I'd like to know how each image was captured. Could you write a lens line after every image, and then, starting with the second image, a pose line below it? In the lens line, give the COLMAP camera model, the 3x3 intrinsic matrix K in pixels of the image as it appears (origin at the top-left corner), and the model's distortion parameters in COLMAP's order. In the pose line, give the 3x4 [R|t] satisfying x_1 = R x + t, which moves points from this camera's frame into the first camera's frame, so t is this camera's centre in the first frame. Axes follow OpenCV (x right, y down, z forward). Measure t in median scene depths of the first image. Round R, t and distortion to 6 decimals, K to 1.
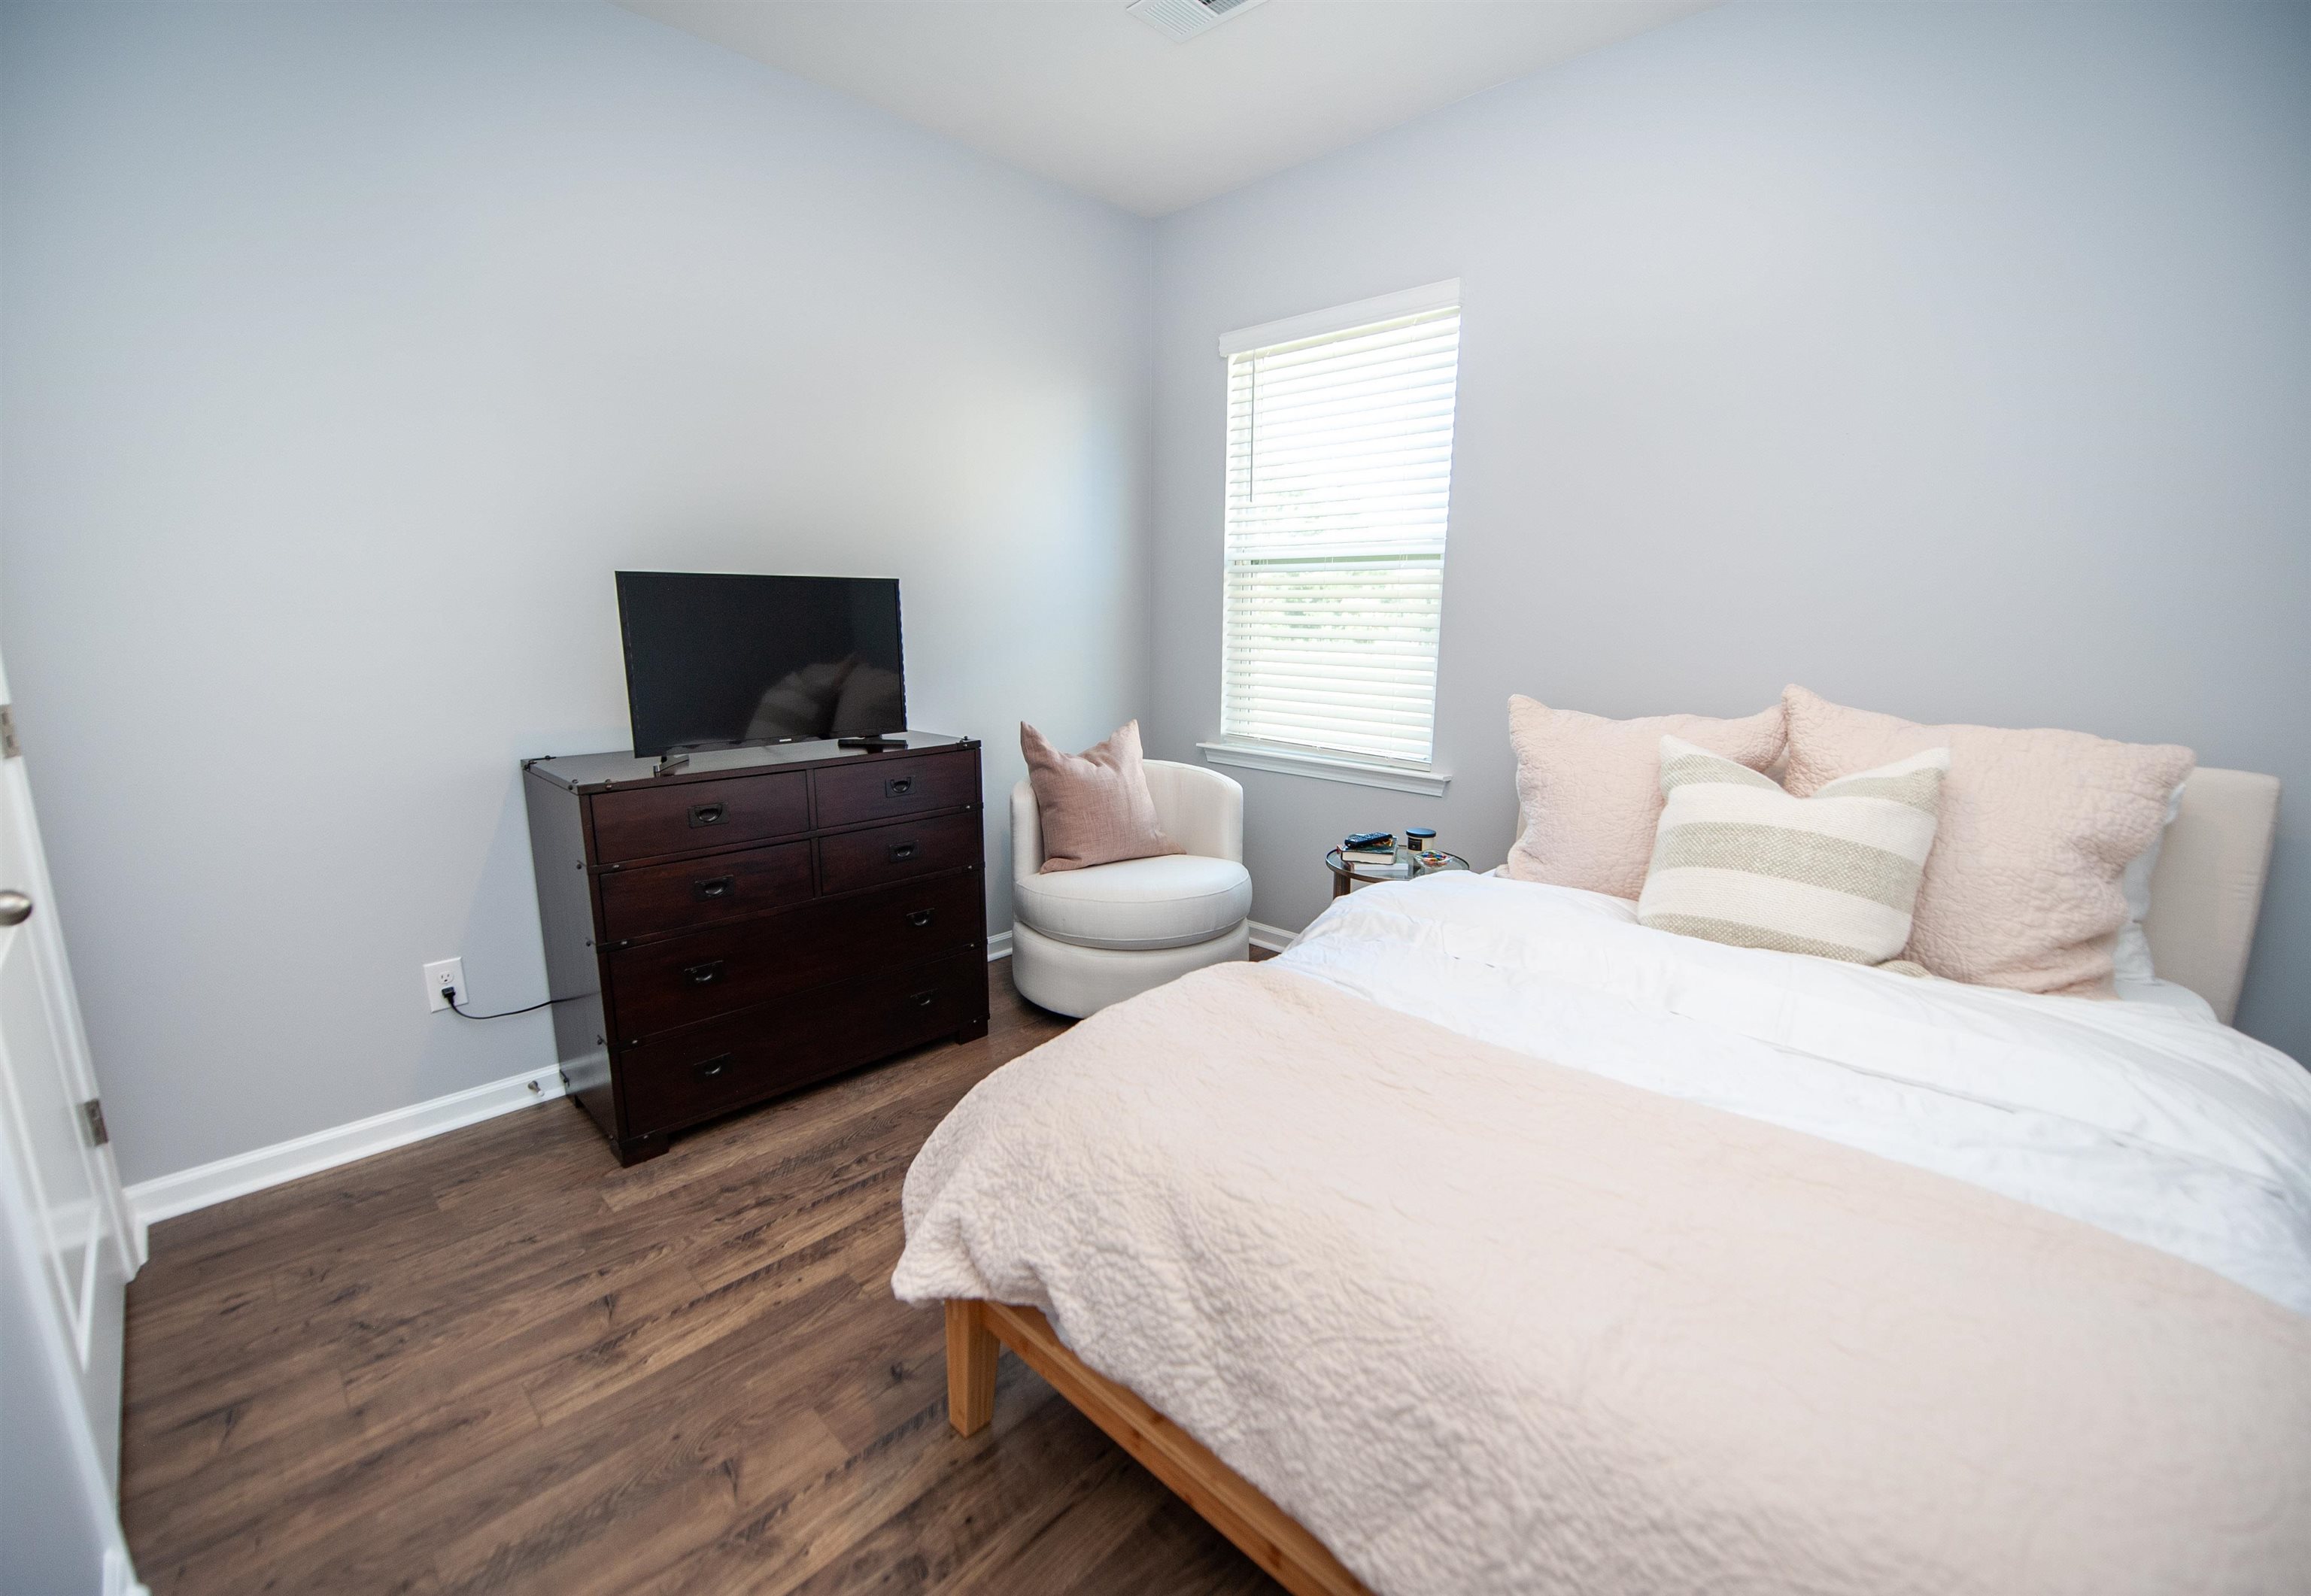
lens RADIAL K [[968.1, 0, 1159.5], [0, 968.1, 803.4], [0, 0, 1]] dist [-0.001994, -0.000091]
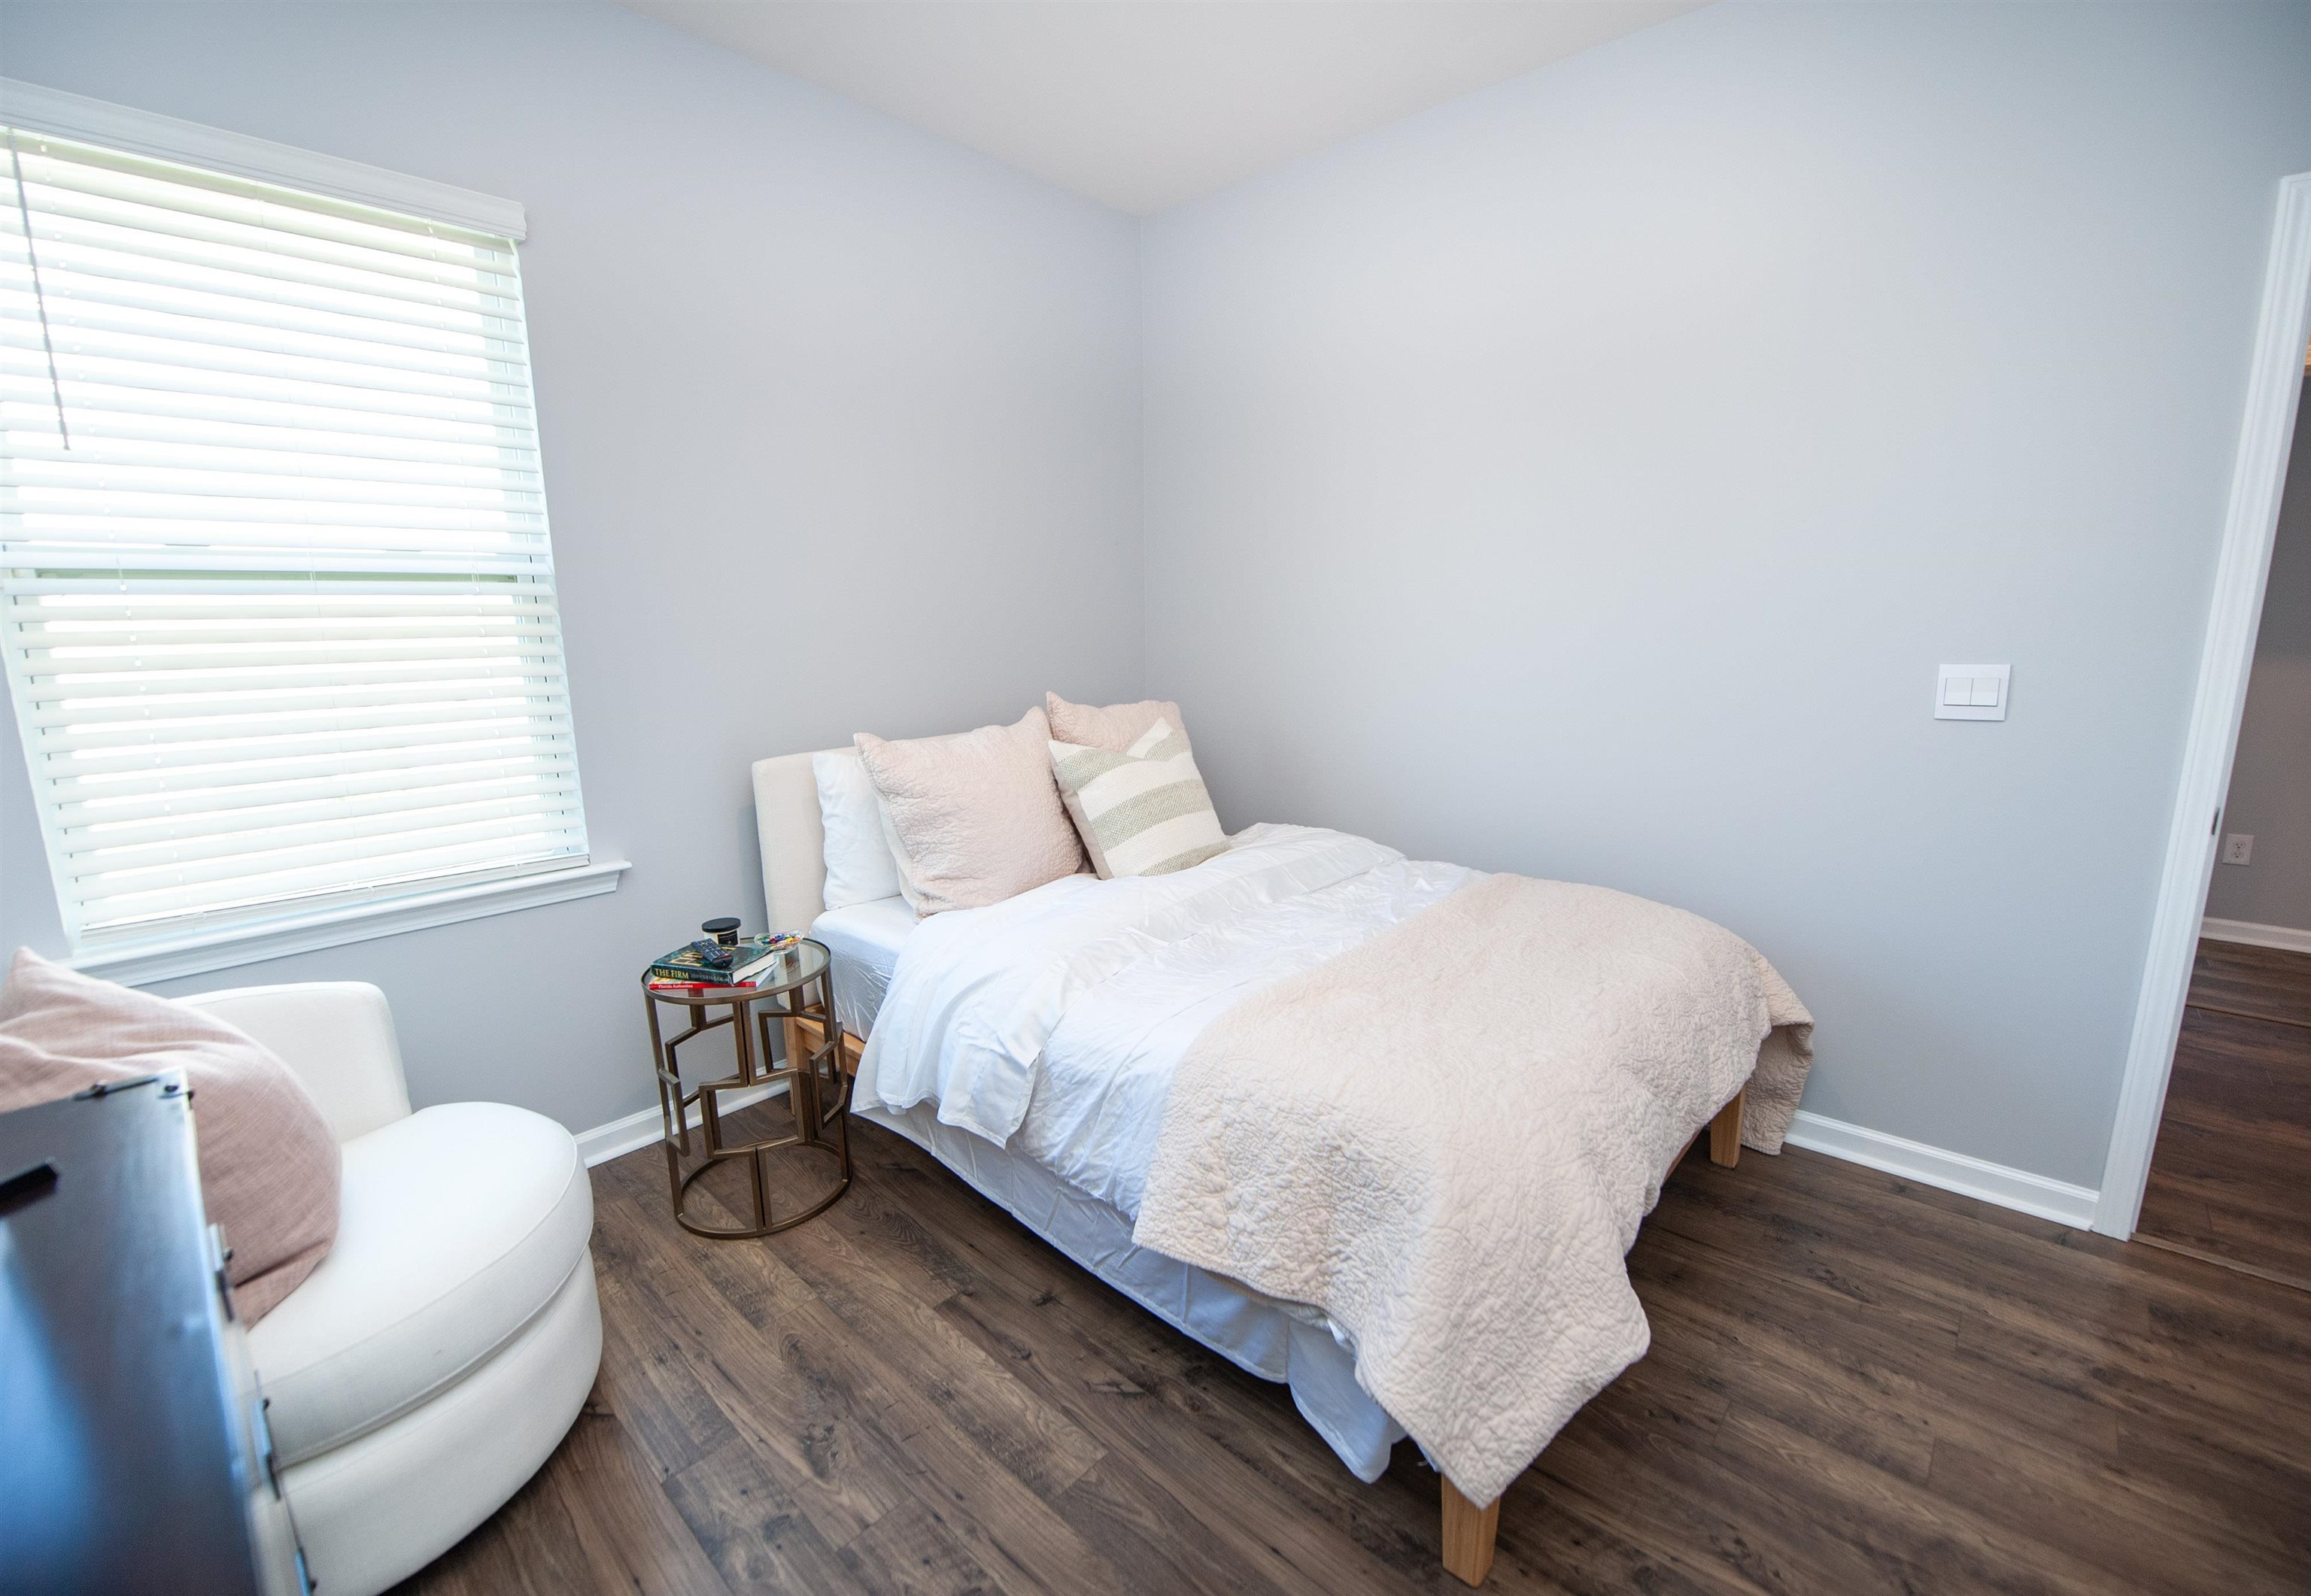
lens RADIAL K [[968.1, 0, 1159.8], [0, 968.1, 809.8], [0, 0, 1]] dist [-0.001994, -0.000091]
pose [[-0.018176, -0.202100, 0.979196, -0.818161], [0.213552, 0.955973, 0.201271, -0.238425], [-0.976763, 0.212768, 0.025783, 0.979966]]
